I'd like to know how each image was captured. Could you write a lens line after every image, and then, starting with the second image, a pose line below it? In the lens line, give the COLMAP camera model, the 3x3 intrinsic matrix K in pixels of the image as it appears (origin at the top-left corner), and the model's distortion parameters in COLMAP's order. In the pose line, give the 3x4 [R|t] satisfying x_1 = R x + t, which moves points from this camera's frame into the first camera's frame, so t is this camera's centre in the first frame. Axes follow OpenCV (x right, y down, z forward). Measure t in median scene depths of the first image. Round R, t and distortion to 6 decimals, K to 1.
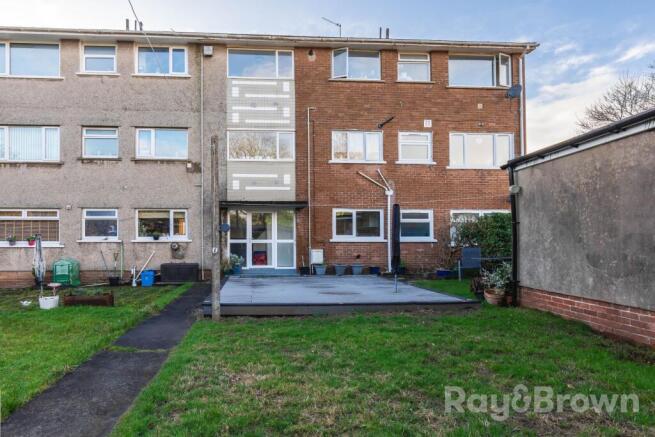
lens RADIAL K [[360.2, 0, 327.6], [0, 360.2, 220.5], [0, 0, 1]] dist [-0.000203, -0.000330]
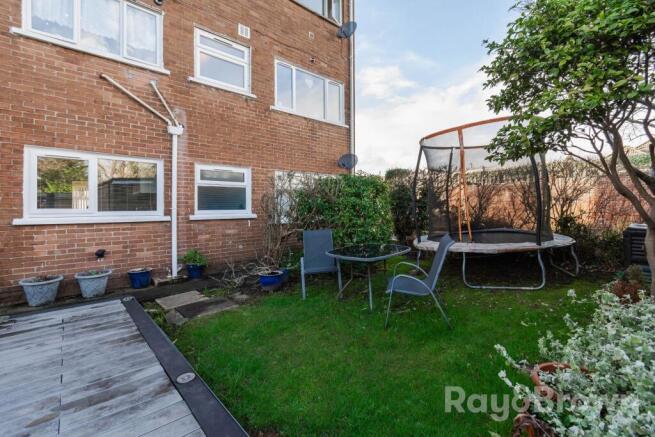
lens RADIAL K [[283.7, 0, 323.5], [0, 283.7, 200.4], [0, 0, 1]] dist [0.015659, -0.000177]
pose [[0.794363, 0.009007, 0.607377, 0.087216], [-0.016475, 0.999842, 0.006720, 0.022081], [-0.607220, -0.015344, 0.794385, 0.516102]]
